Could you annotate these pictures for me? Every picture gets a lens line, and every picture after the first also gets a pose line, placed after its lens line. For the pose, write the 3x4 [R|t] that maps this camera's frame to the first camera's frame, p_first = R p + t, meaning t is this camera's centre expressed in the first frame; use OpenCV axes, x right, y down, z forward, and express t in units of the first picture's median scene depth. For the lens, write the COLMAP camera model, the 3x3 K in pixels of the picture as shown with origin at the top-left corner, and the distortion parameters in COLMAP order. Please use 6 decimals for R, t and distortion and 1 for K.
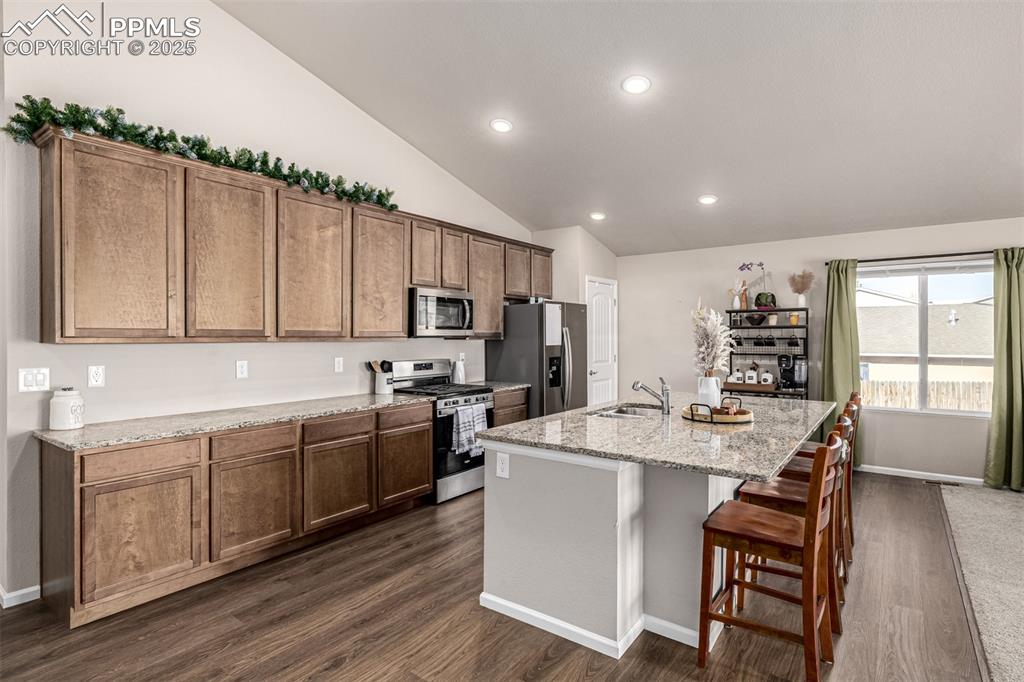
lens RADIAL K [[528.1, 0, 513.8], [0, 528.1, 340.3], [0, 0, 1]] dist [0.002995, 0.000631]
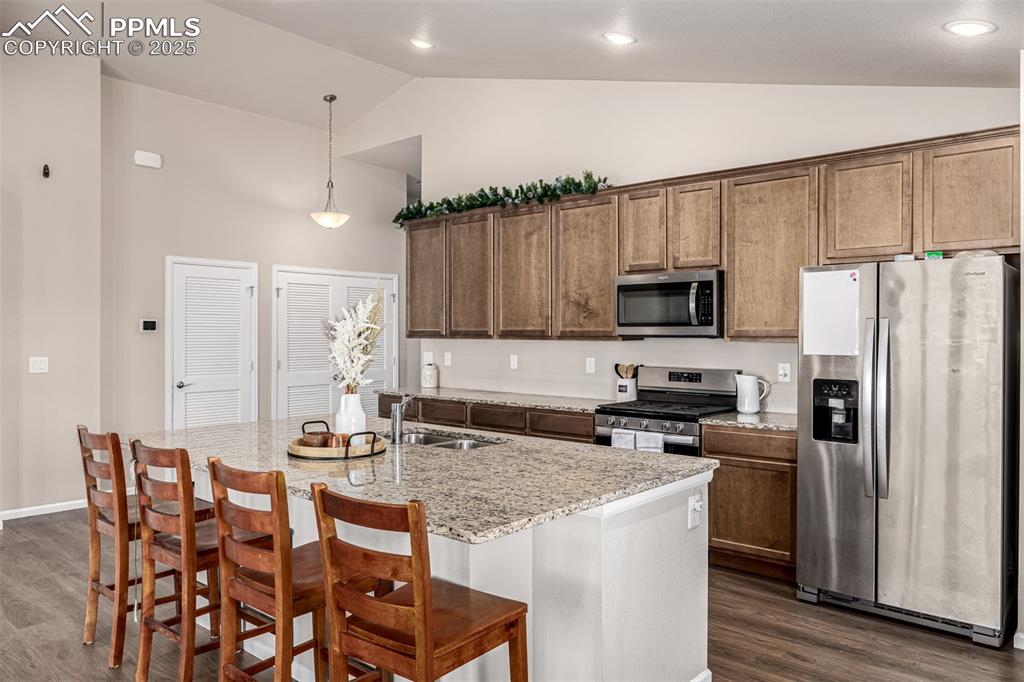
lens RADIAL K [[712.4, 0, 522.3], [0, 712.4, 339.9], [0, 0, 1]] dist [-0.004779, 0.003681]
pose [[-0.084290, 0.008190, -0.996408, 0.934833], [-0.011424, 0.999893, 0.009185, -0.009493], [0.996376, 0.012157, -0.084187, 0.952732]]
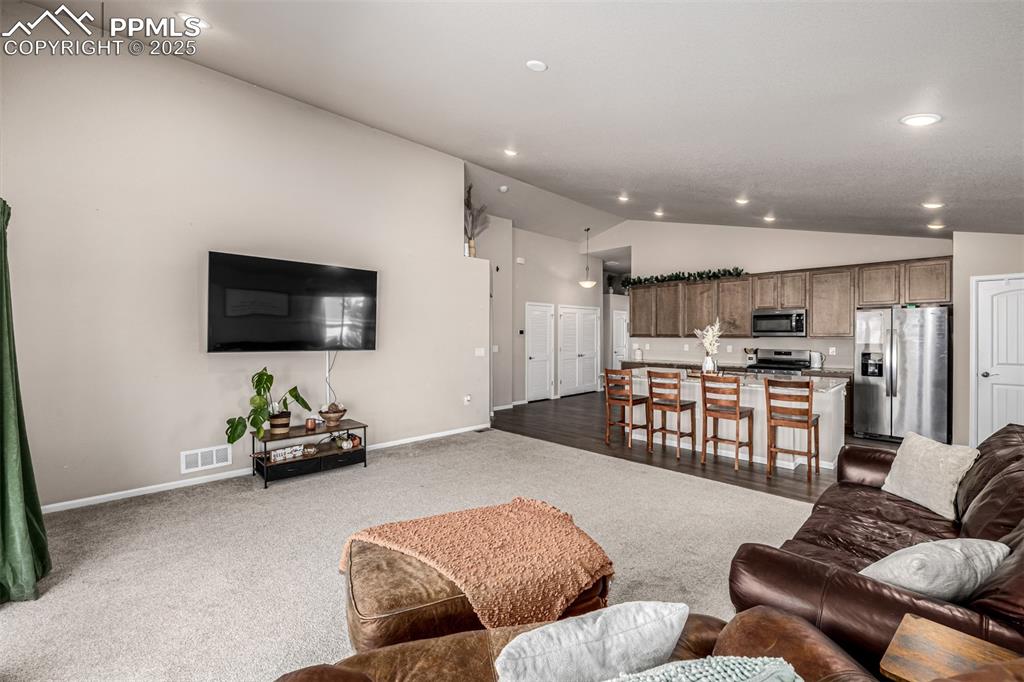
lens RADIAL K [[434.0, 0, 518.4], [0, 434.0, 338.8], [0, 0, 1]] dist [0.006006, -0.001392]
pose [[-0.148942, 0.009860, -0.988797, 1.550821], [-0.007204, 0.999913, 0.011056, -0.009412], [0.988820, 0.008770, -0.148858, 0.382696]]
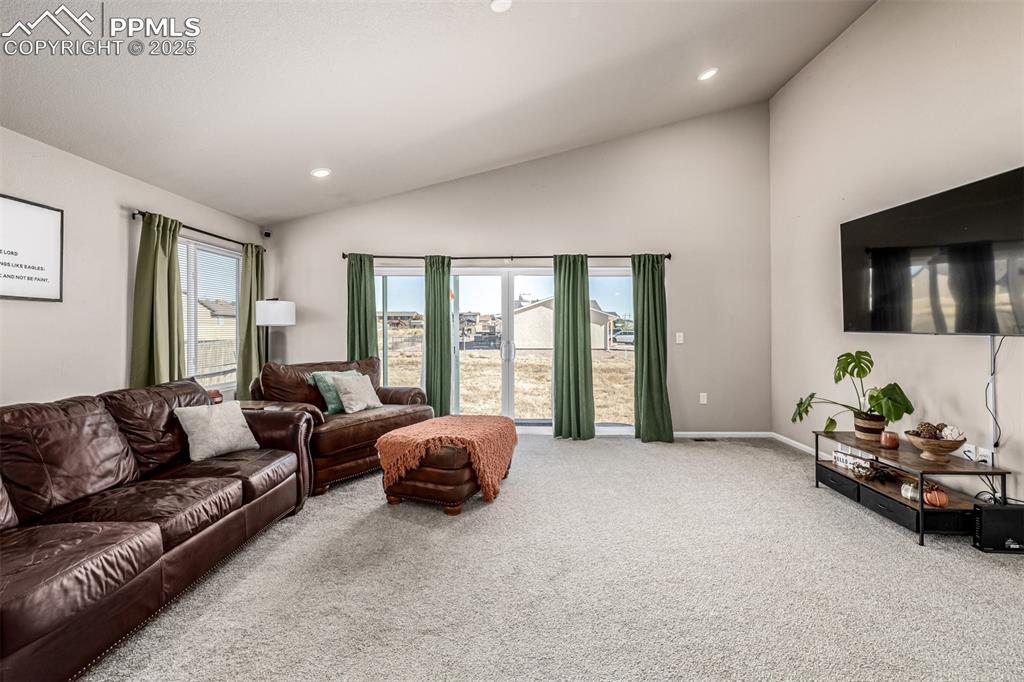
lens RADIAL K [[434.0, 0, 509.9], [0, 434.0, 332.8], [0, 0, 1]] dist [0.006006, -0.001392]
pose [[-0.577174, -0.005079, 0.816605, 0.437995], [0.003688, 0.999954, 0.008826, 0.025198], [-0.816613, 0.008106, -0.577129, 0.630865]]
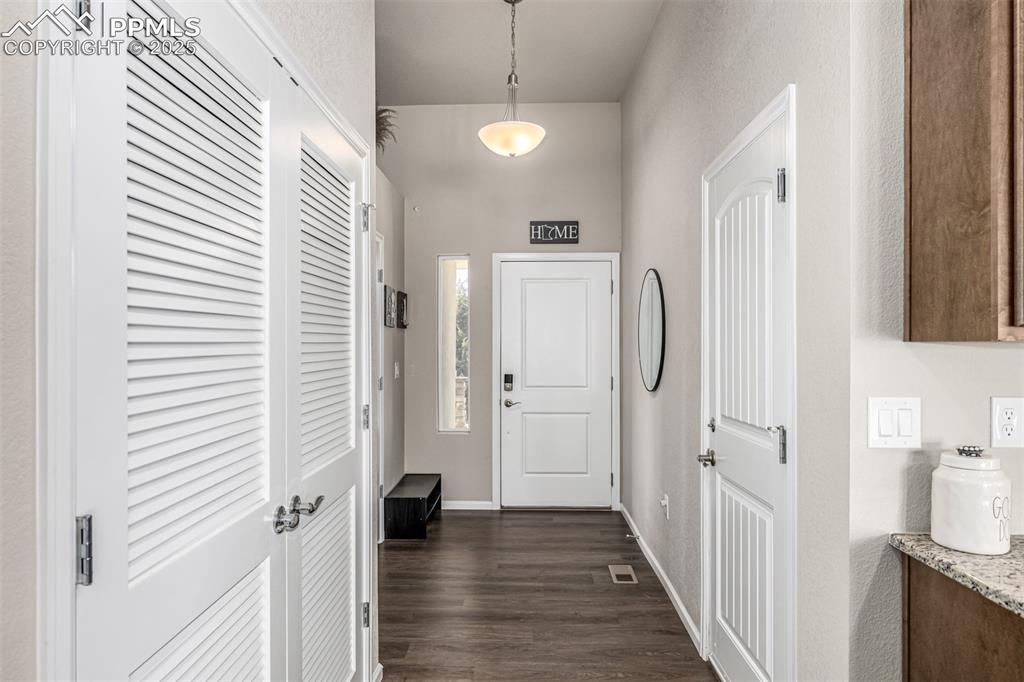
lens RADIAL K [[643.8, 0, 510.7], [0, 643.8, 341.7], [0, 0, 1]] dist [0.000625, 0.000195]
pose [[0.571630, -0.002107, -0.820509, -0.399257], [0.000405, 0.999997, -0.002286, 0.003949], [0.820512, 0.000975, 0.571629, 0.257919]]
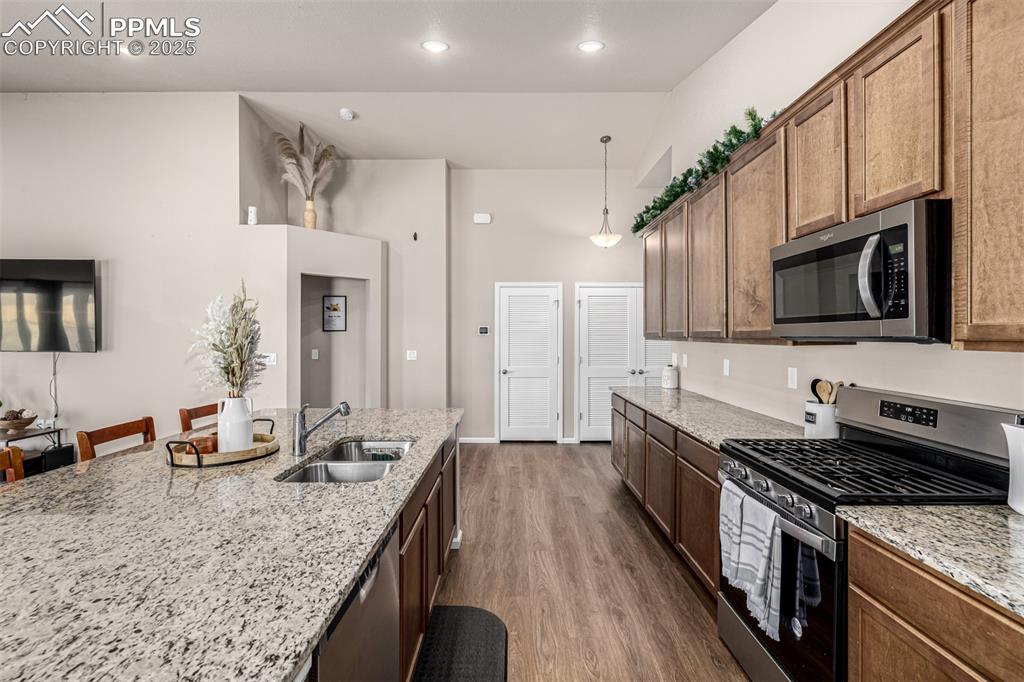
lens RADIAL K [[456.7, 0, 516.9], [0, 456.7, 335.0], [0, 0, 1]] dist [0.000622, 0.000872]
pose [[-0.804861, 0.000552, -0.593464, 0.310177], [-0.003979, 0.999972, 0.006327, -0.012289], [0.593450, 0.007454, -0.804836, 1.227312]]
